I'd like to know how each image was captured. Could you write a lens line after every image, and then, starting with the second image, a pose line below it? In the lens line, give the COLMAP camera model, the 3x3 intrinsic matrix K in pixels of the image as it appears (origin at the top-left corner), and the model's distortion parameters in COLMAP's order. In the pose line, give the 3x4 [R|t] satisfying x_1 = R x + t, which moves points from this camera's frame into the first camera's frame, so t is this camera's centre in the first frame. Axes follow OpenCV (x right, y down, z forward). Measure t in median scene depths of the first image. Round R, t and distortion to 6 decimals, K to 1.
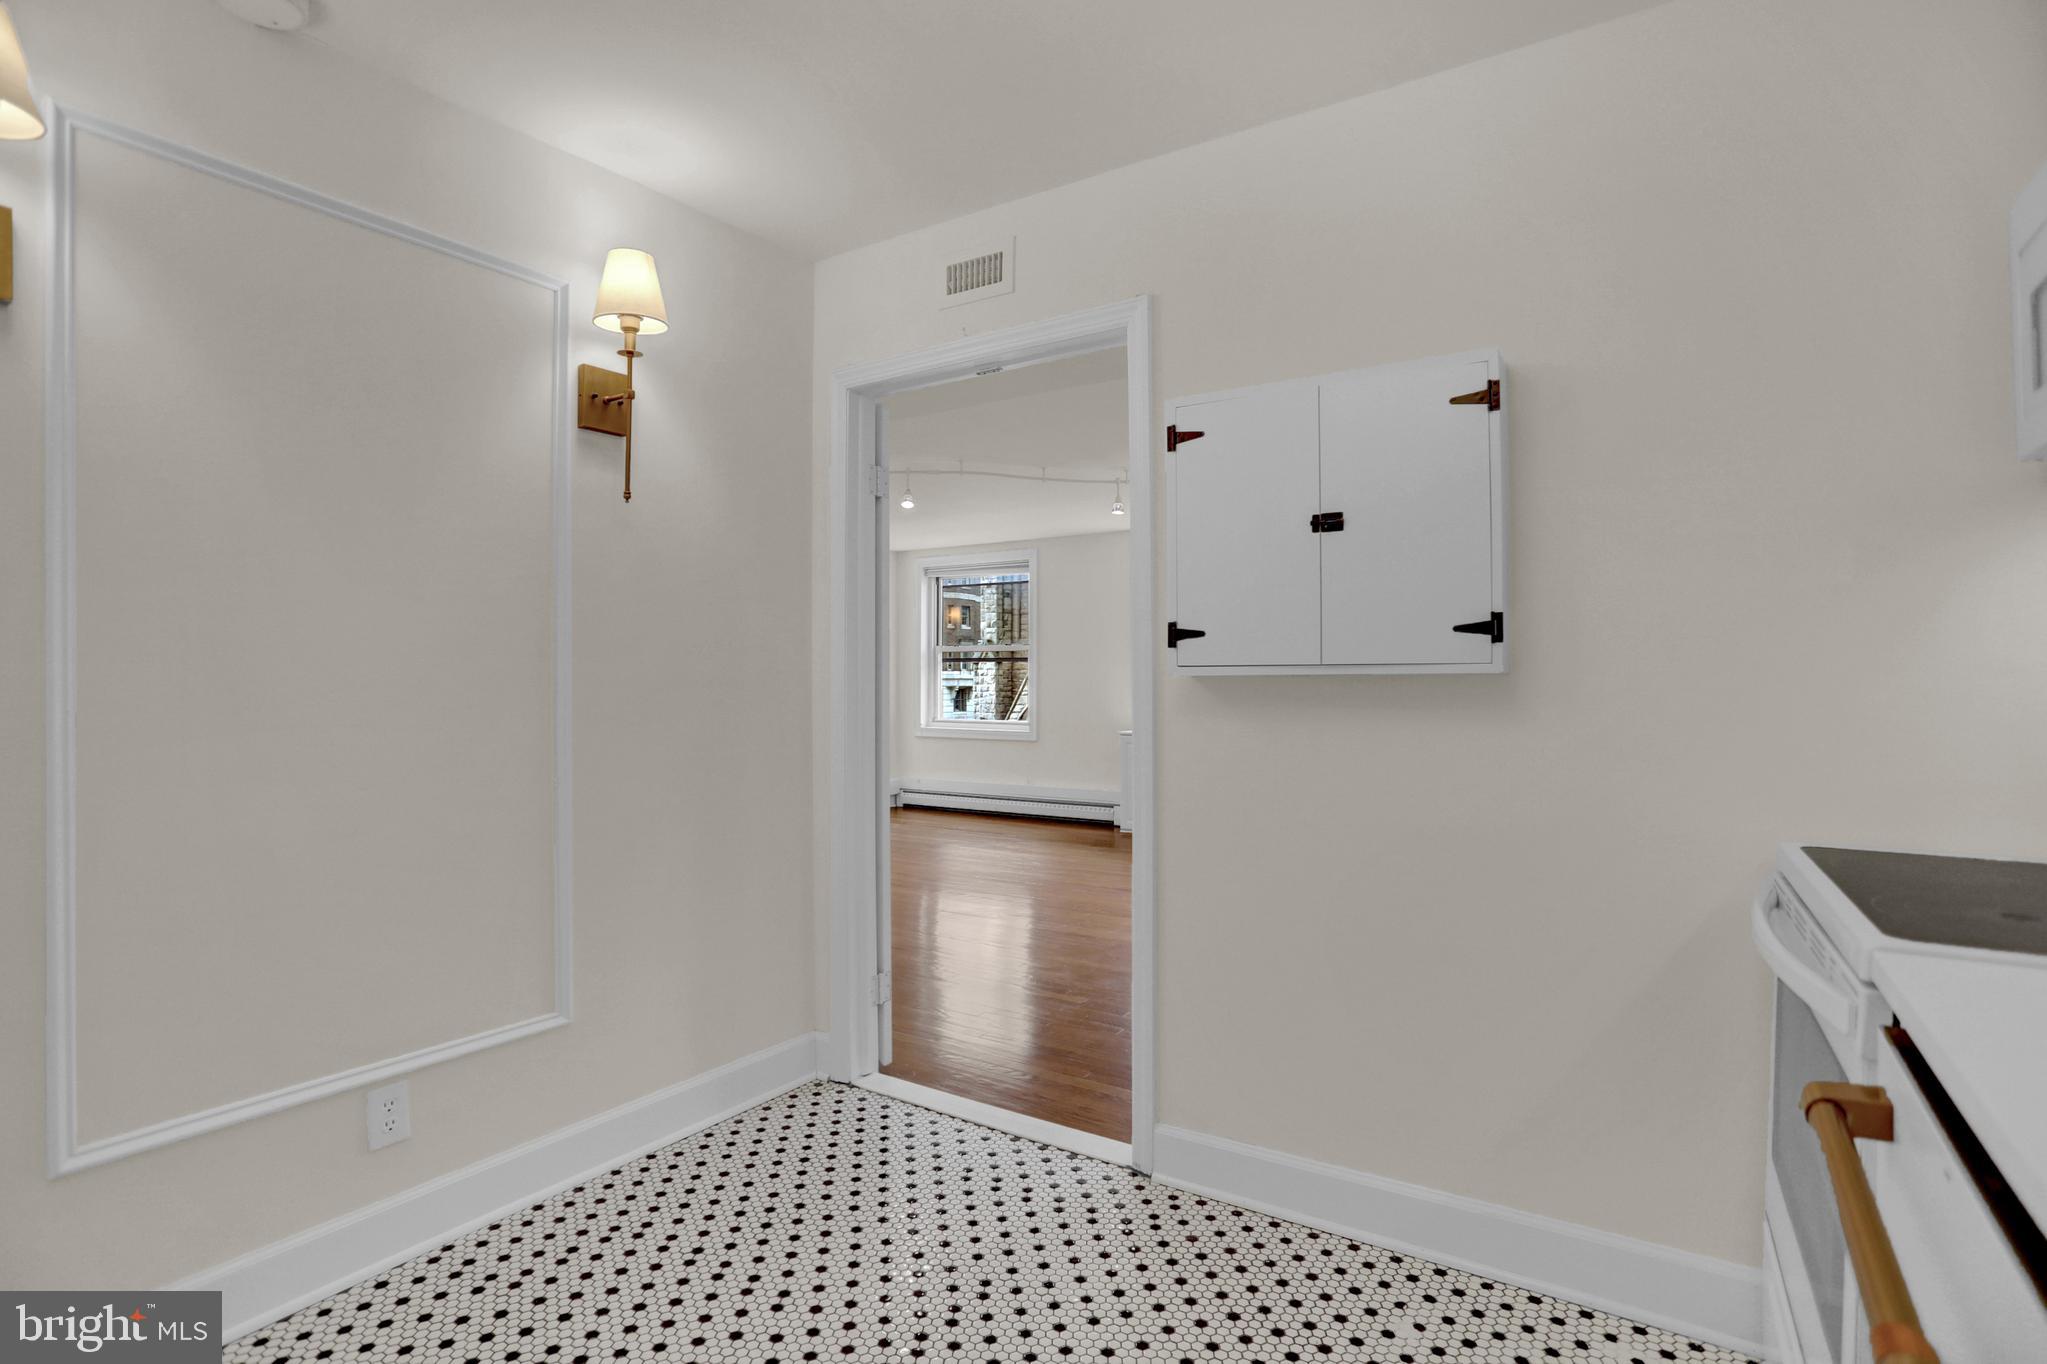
lens RADIAL K [[992.9, 0, 1023.5], [0, 992.9, 682.0], [0, 0, 1]] dist [-0.073623, 0.033085]
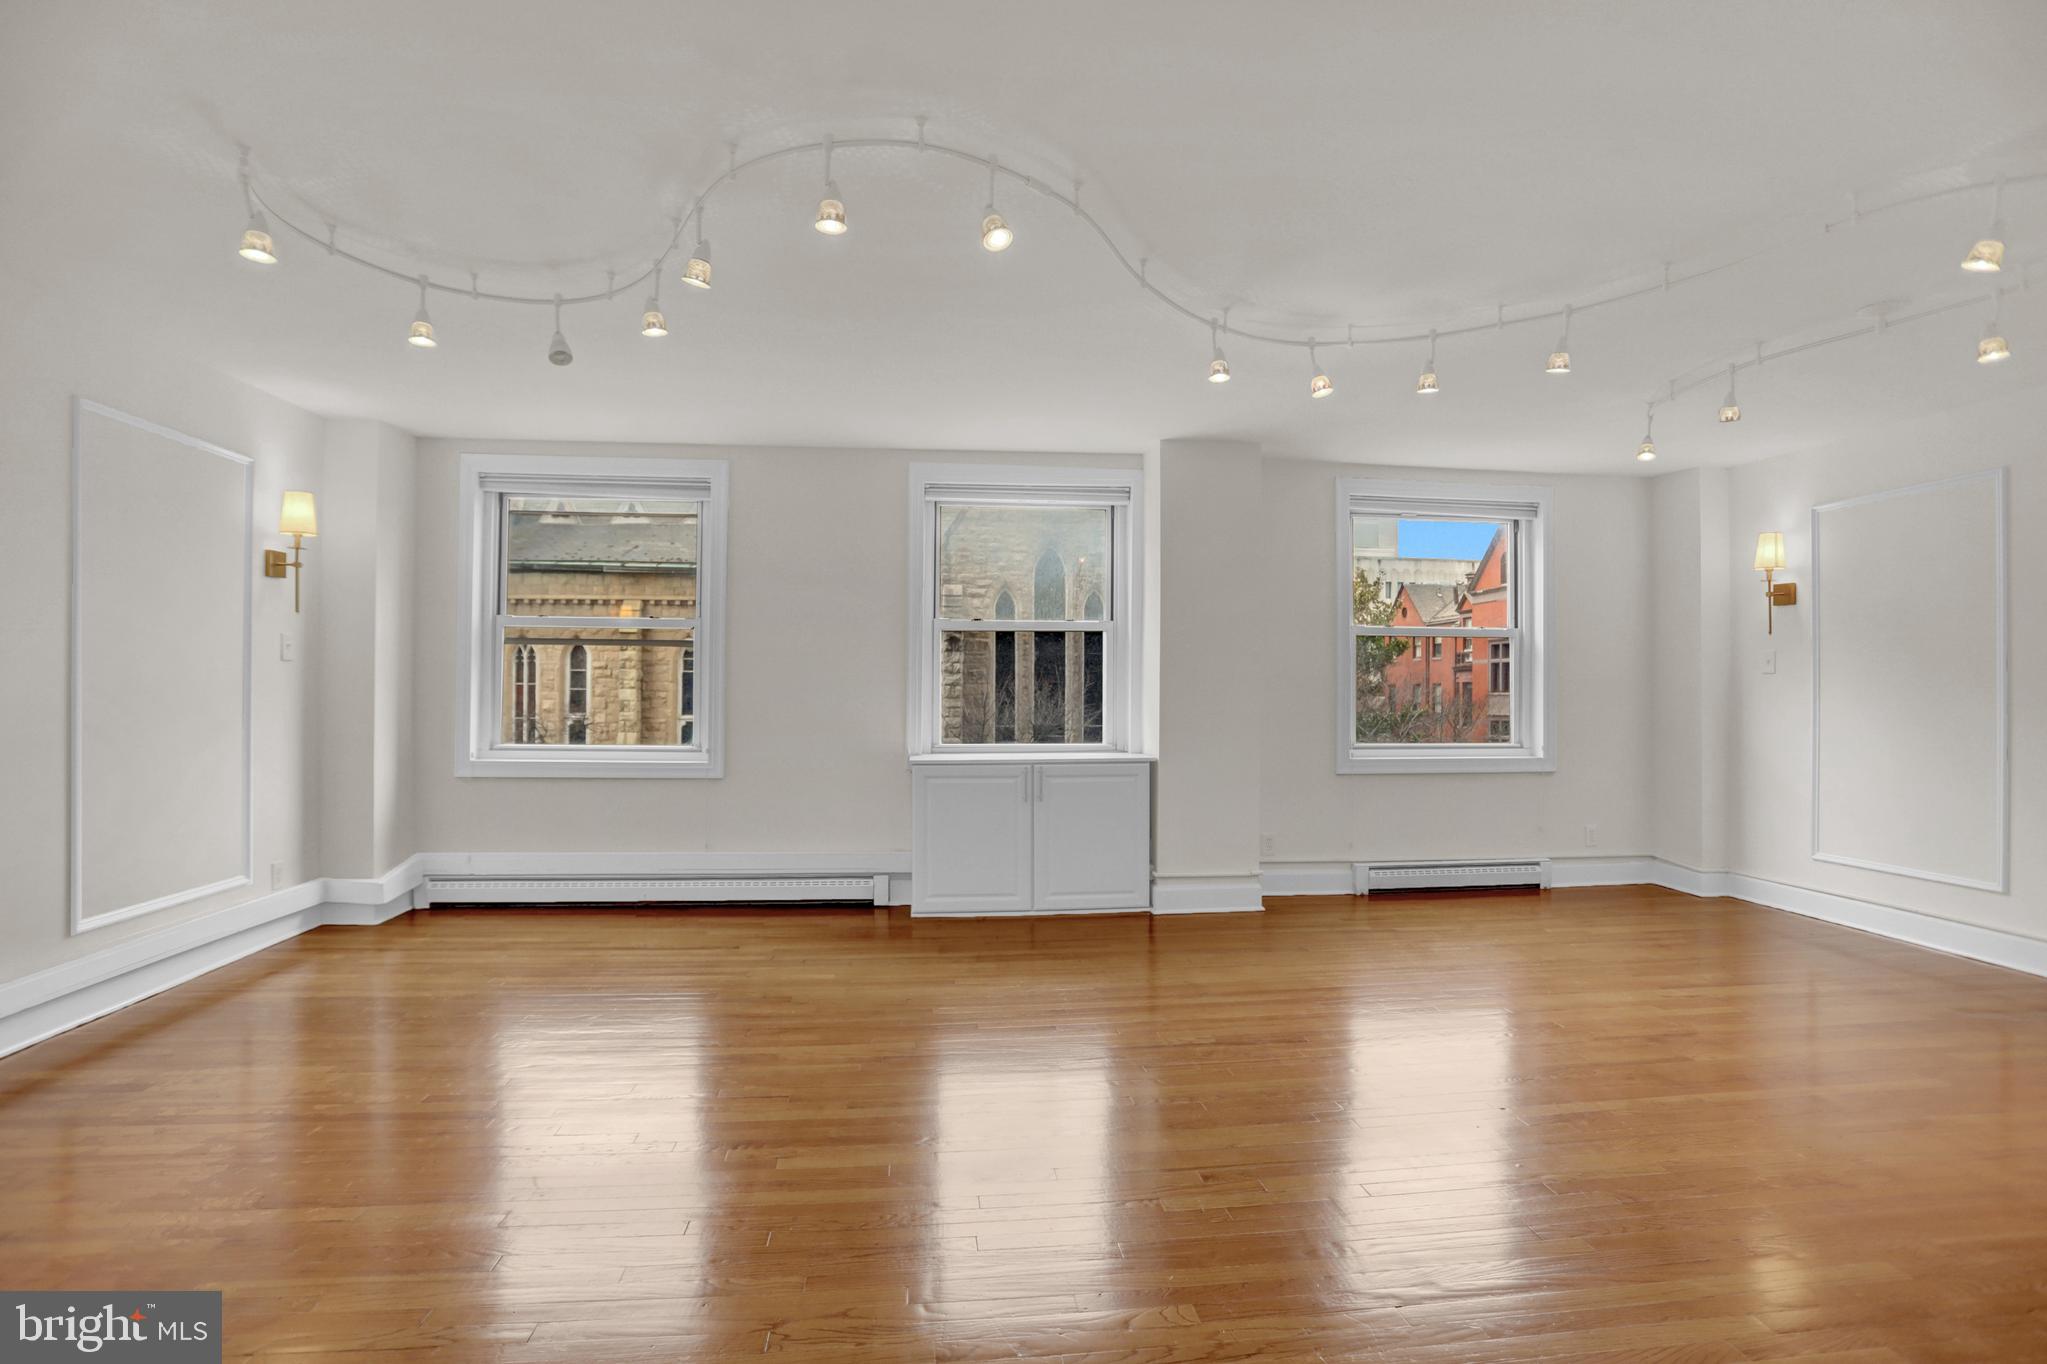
lens RADIAL K [[992.9, 0, 1023.5], [0, 992.9, 682.0], [0, 0, 1]] dist [-0.073623, 0.033085]
pose [[0.764447, 0.013006, 0.644556, -0.215731], [-0.006407, 0.999900, -0.012578, 0.006635], [-0.644655, 0.005485, 0.764454, 0.387628]]
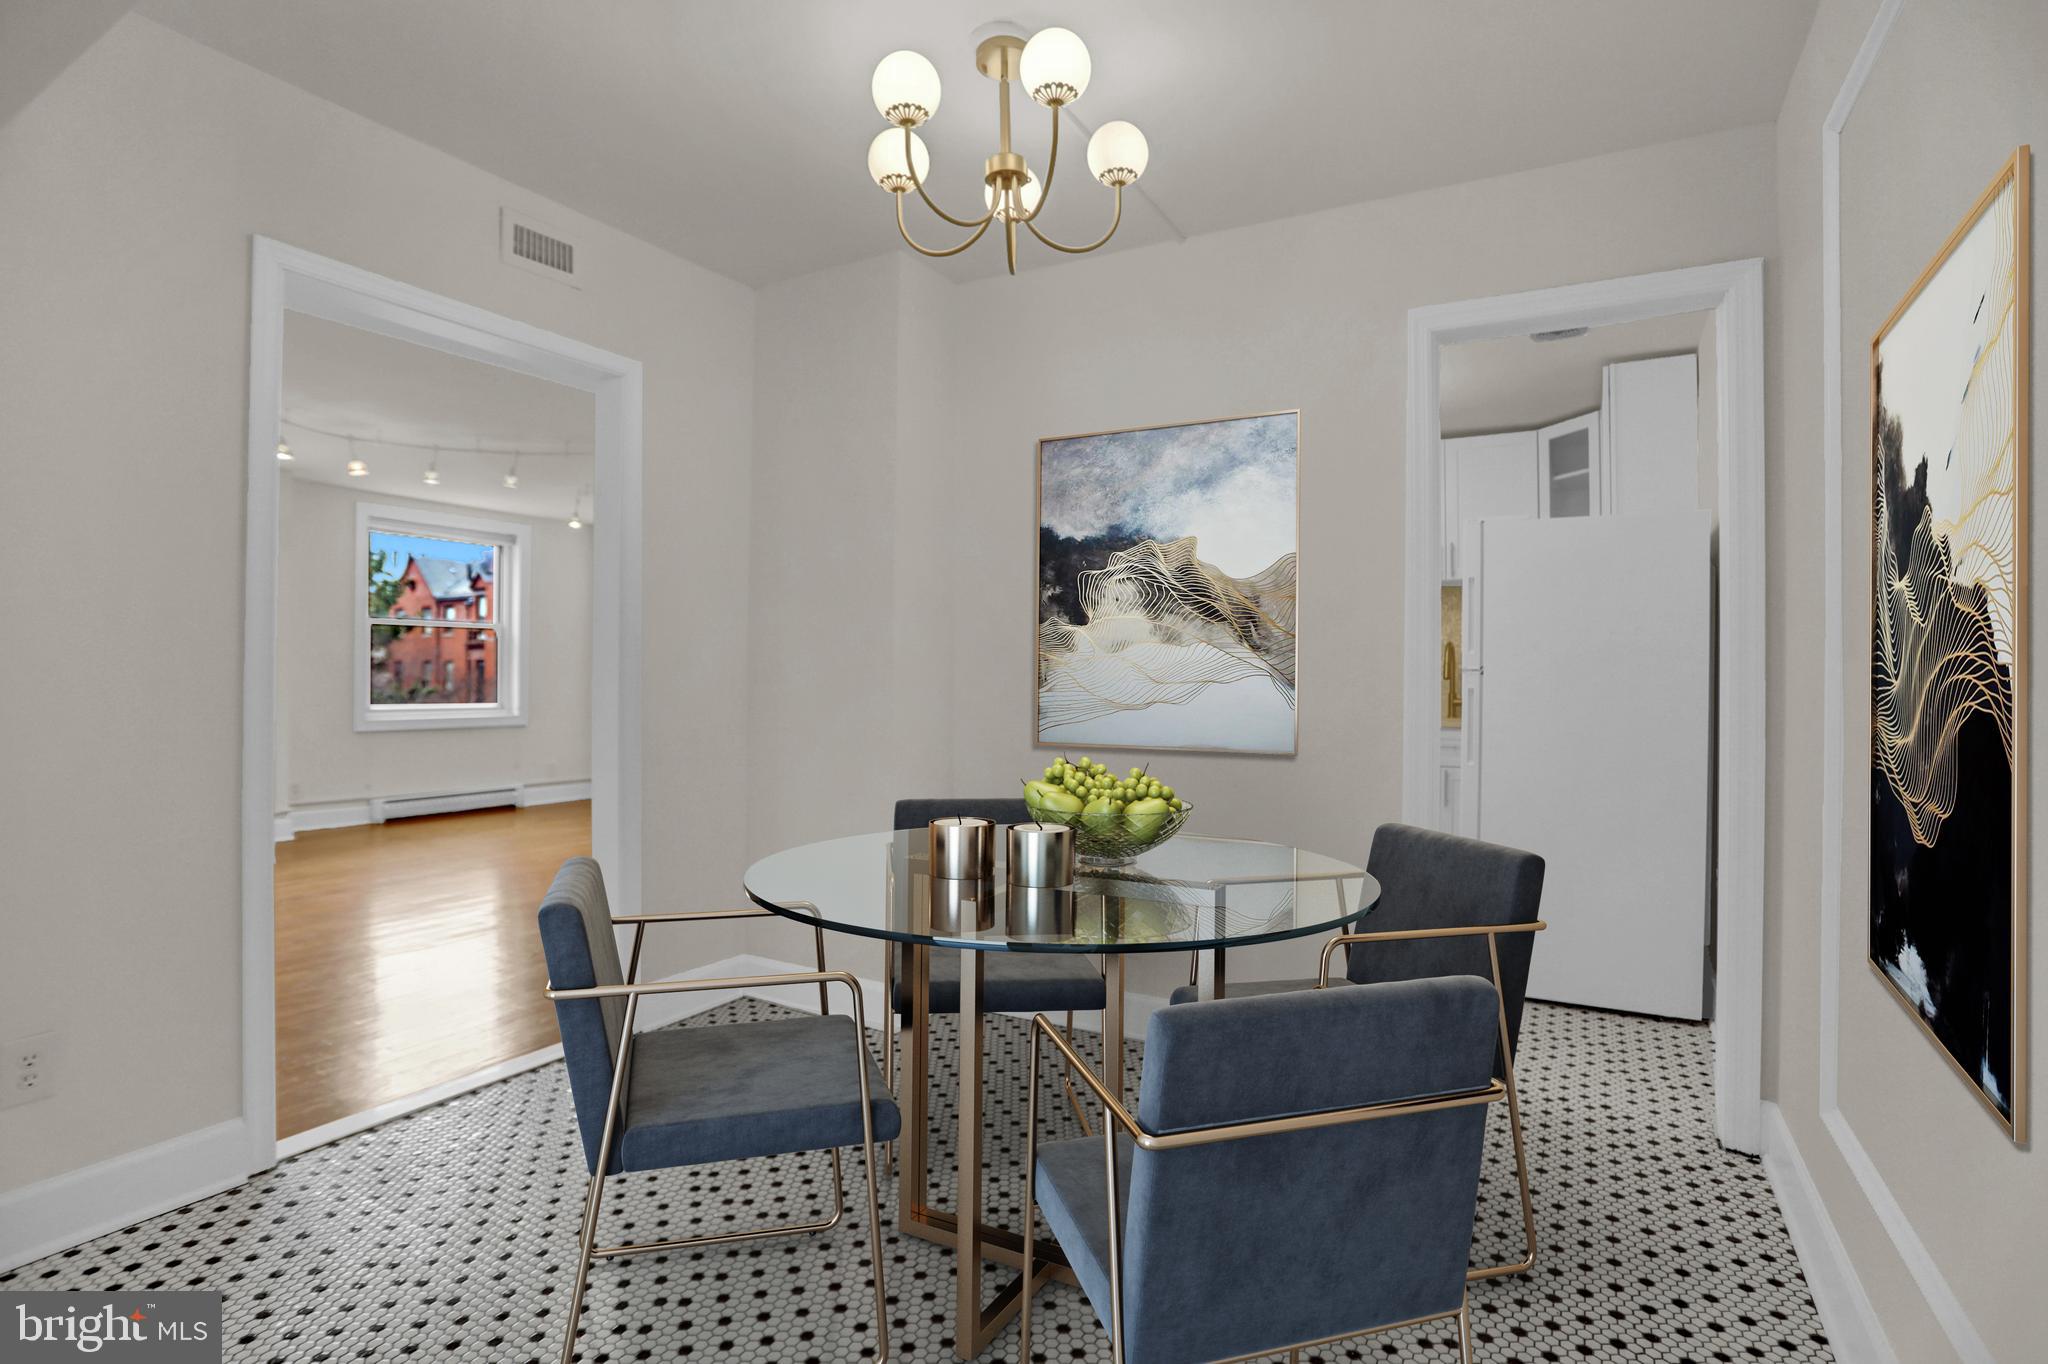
lens RADIAL K [[984.5, 0, 1021.8], [0, 984.5, 680.0], [0, 0, 1]] dist [-0.083298, 0.039635]
pose [[-0.065882, -0.002792, 0.997824, -0.453905], [-0.006037, 0.999979, 0.002400, 0.008370], [-0.997809, -0.005866, -0.065897, 0.257137]]
